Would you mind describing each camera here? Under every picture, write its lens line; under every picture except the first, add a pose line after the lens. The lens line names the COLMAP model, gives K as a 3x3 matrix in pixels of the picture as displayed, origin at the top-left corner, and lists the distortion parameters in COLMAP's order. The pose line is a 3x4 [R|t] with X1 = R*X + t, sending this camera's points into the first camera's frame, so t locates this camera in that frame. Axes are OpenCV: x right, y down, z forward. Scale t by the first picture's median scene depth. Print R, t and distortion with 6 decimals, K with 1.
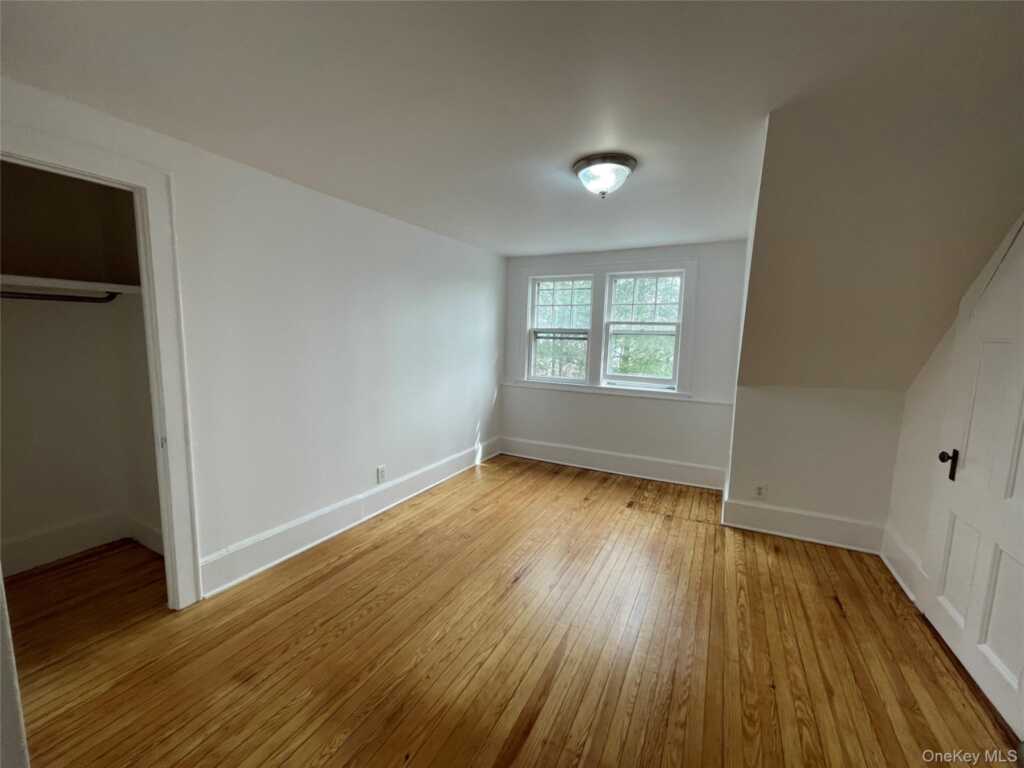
lens RADIAL K [[416.3, 0, 511.7], [0, 416.3, 384.6], [0, 0, 1]] dist [0.009712, -0.000478]
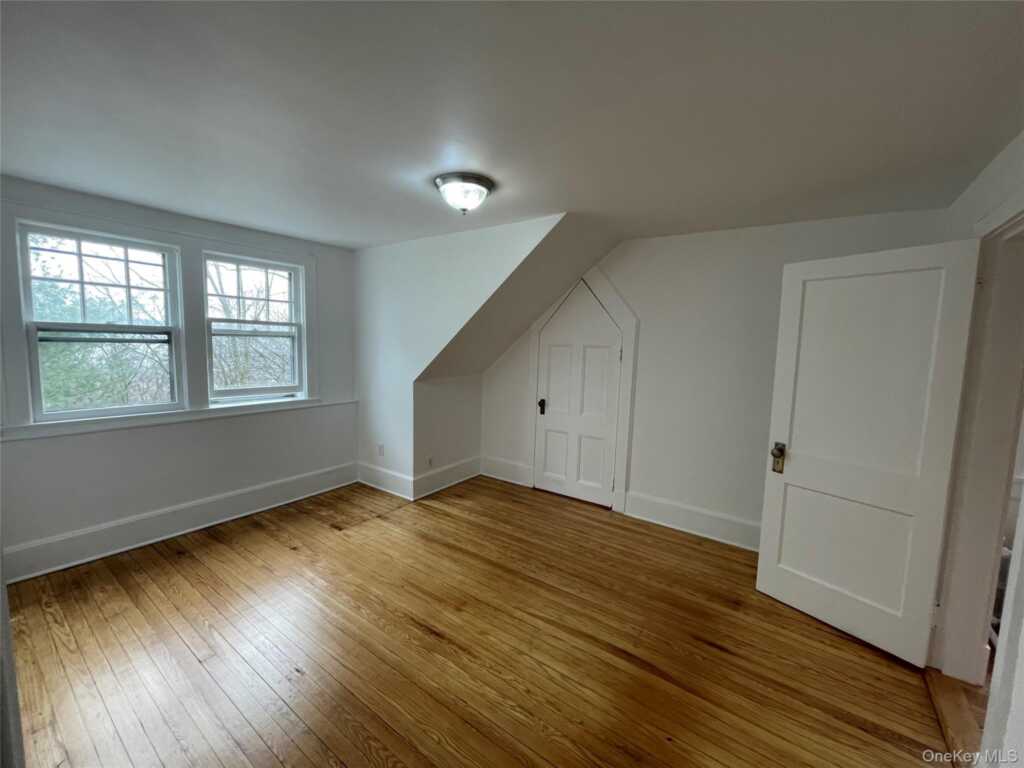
lens RADIAL K [[416.3, 0, 514.2], [0, 416.3, 385.1], [0, 0, 1]] dist [0.009712, -0.000478]
pose [[0.151115, -0.122434, 0.980905, -0.492601], [0.096132, 0.989417, 0.108687, -0.075556], [-0.983831, 0.077872, 0.161286, 0.442094]]
